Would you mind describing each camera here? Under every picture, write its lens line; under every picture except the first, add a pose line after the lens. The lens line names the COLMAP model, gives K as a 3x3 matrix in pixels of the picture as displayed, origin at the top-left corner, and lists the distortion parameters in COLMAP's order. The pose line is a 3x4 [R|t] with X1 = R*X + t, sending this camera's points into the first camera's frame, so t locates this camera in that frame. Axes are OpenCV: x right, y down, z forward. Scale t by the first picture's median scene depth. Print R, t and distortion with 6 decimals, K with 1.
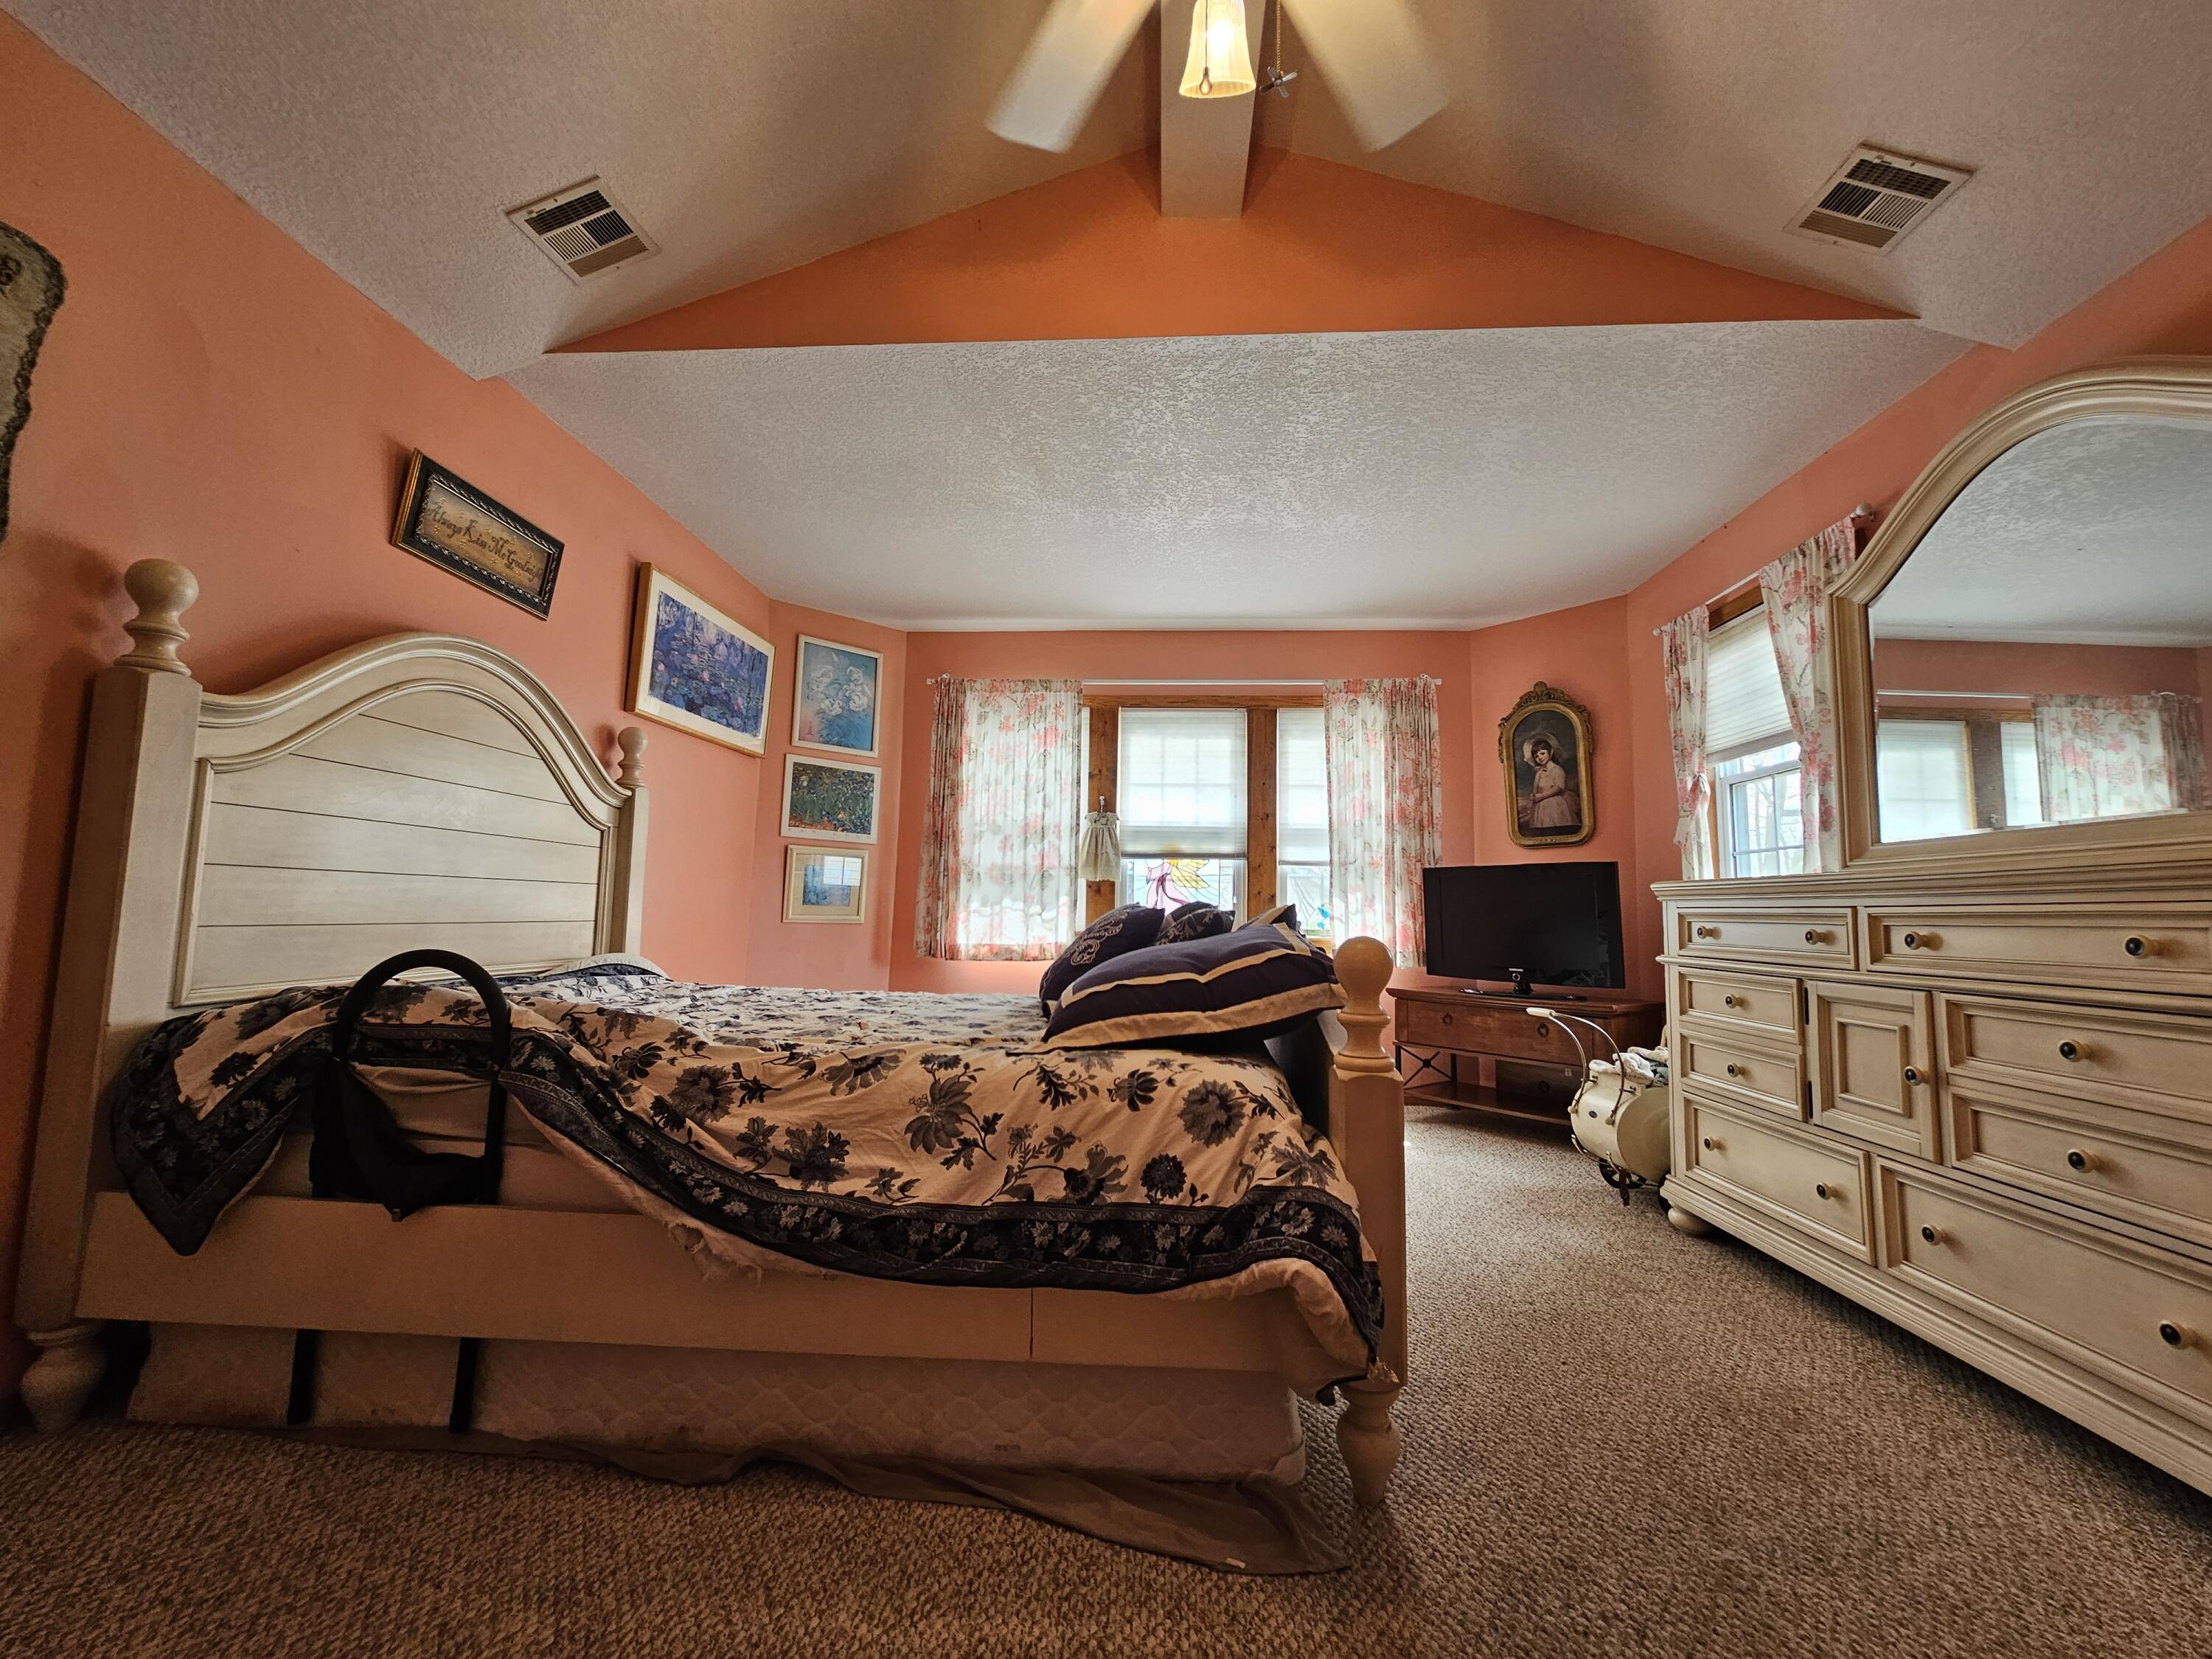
lens RADIAL K [[906.2, 0, 1106.0], [0, 906.2, 829.5], [0, 0, 1]] dist [-0.003311, 0.000913]
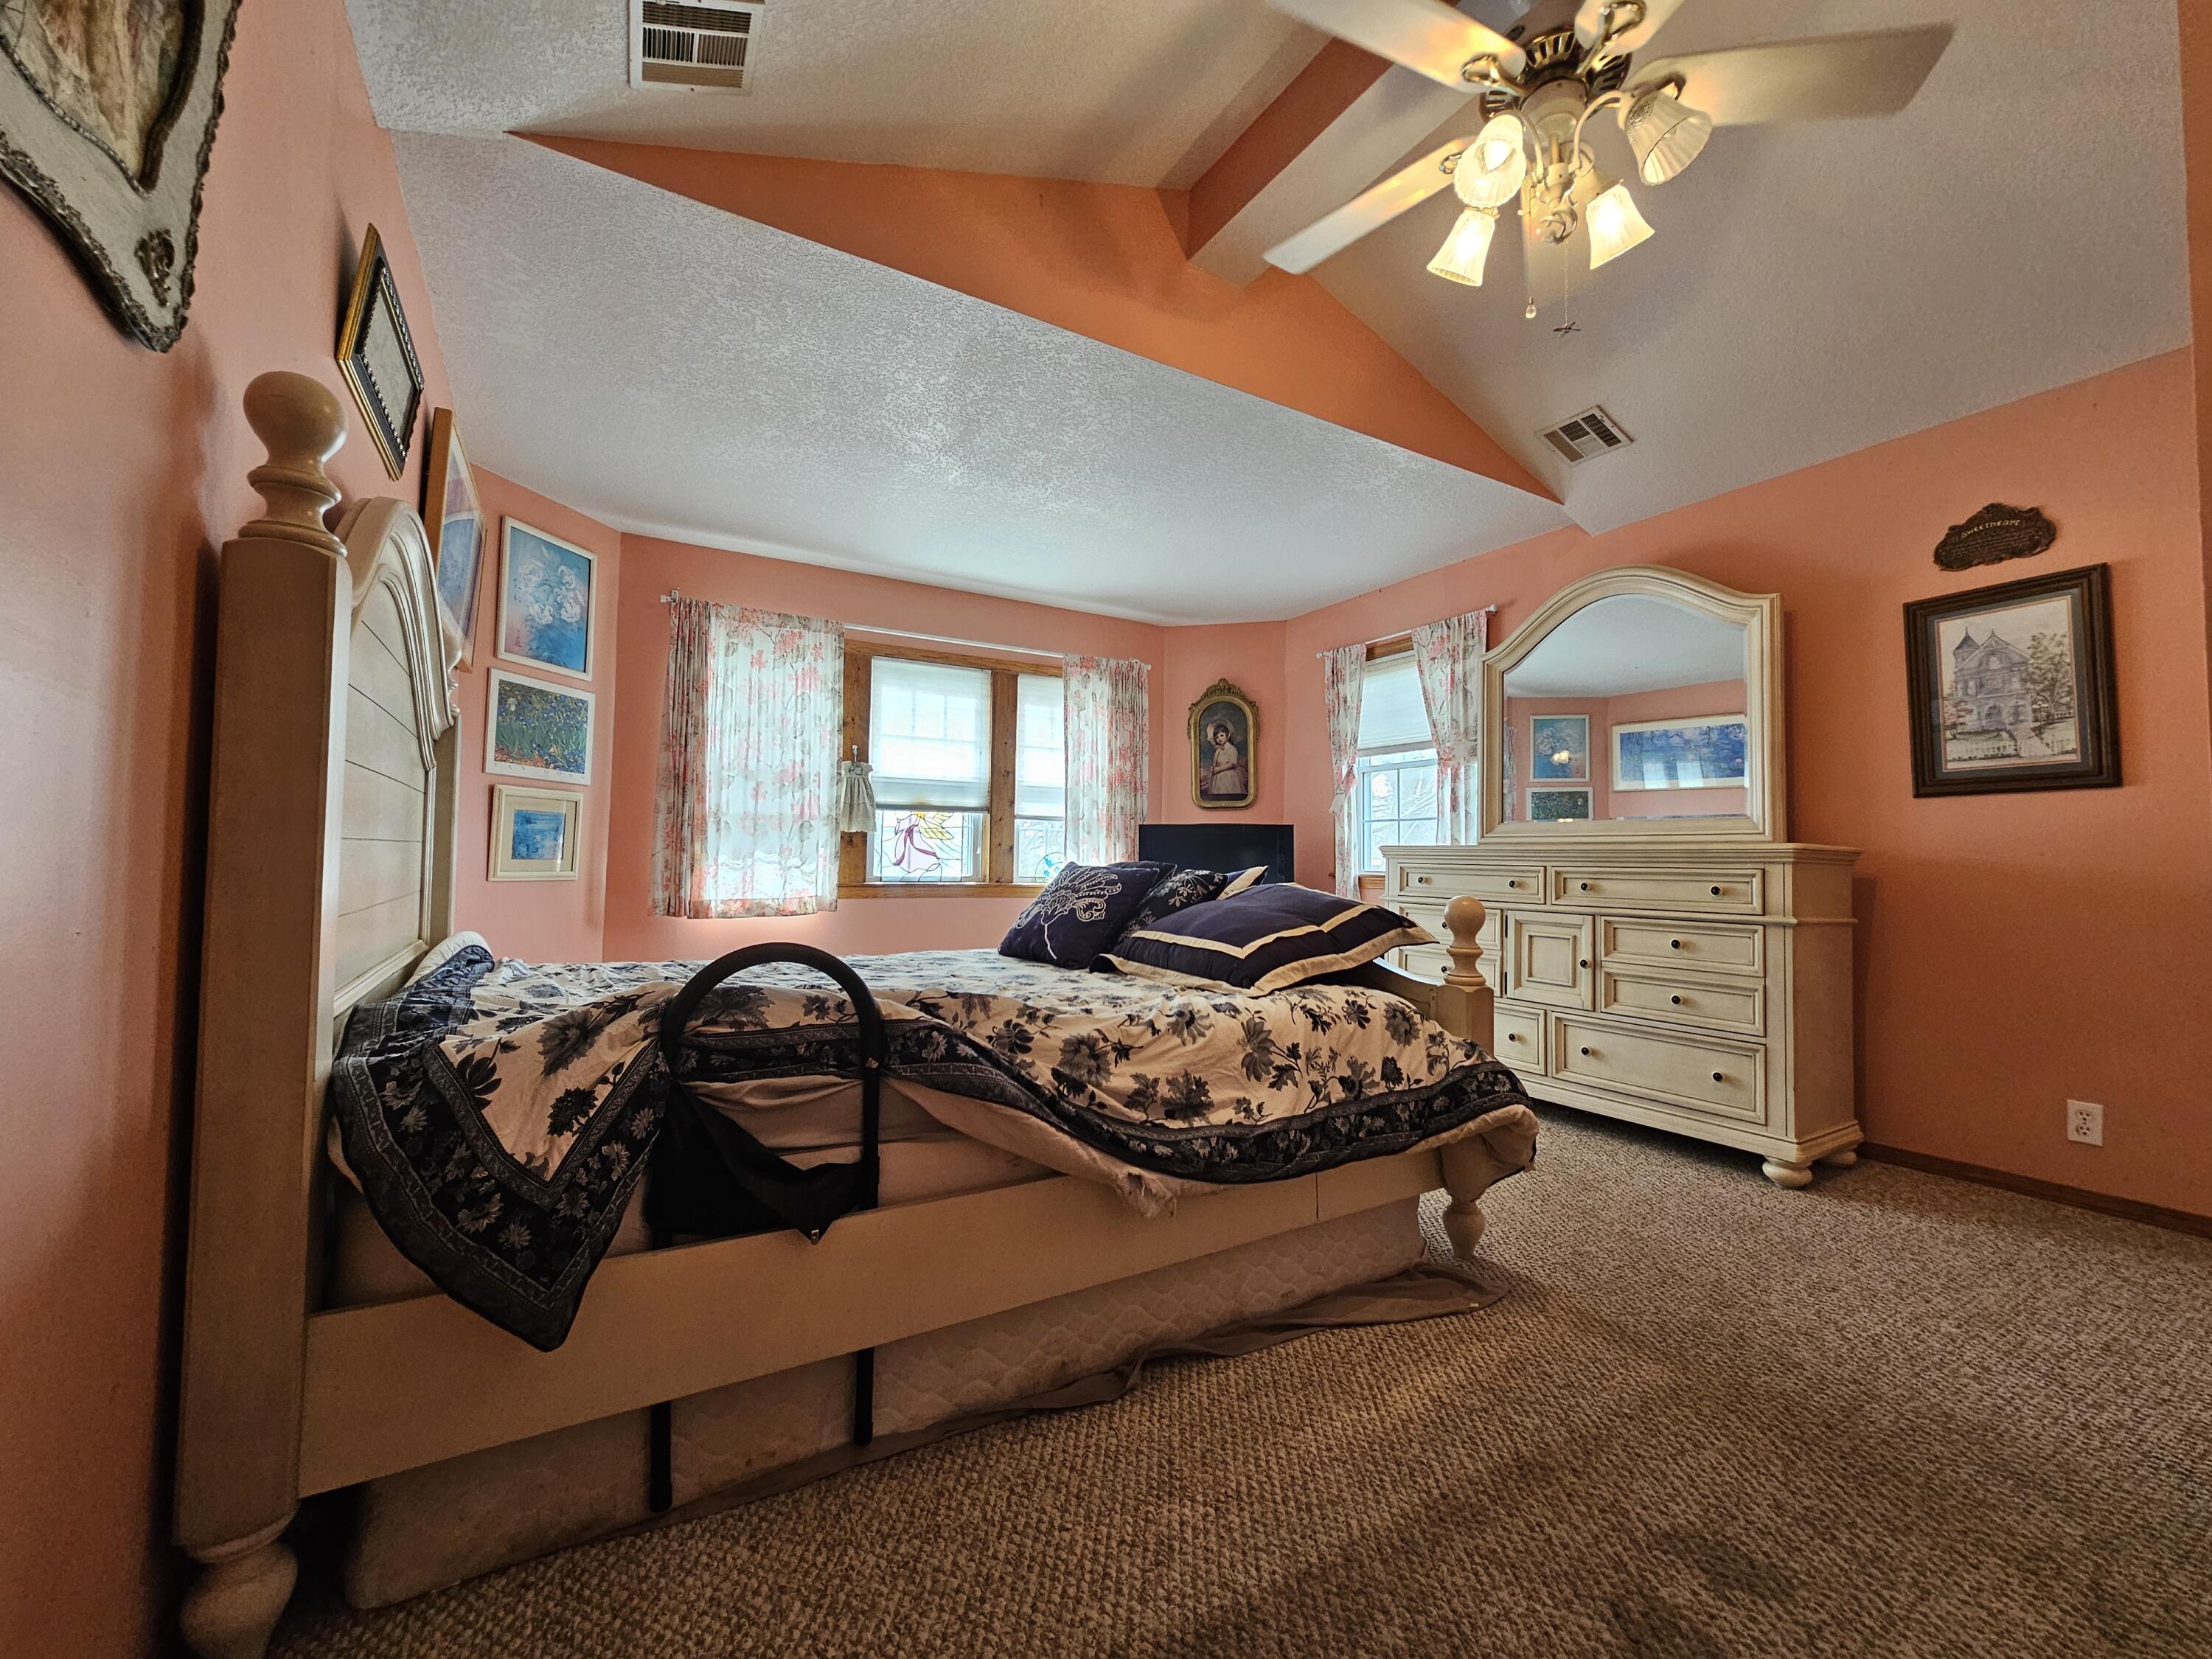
lens RADIAL K [[906.2, 0, 1106.0], [0, 906.2, 829.5], [0, 0, 1]] dist [-0.003311, 0.000913]
pose [[0.823308, 0.010935, 0.567490, -0.640619], [-0.051351, 0.997149, 0.055285, -0.026322], [-0.565268, -0.074657, 0.821522, 0.074233]]
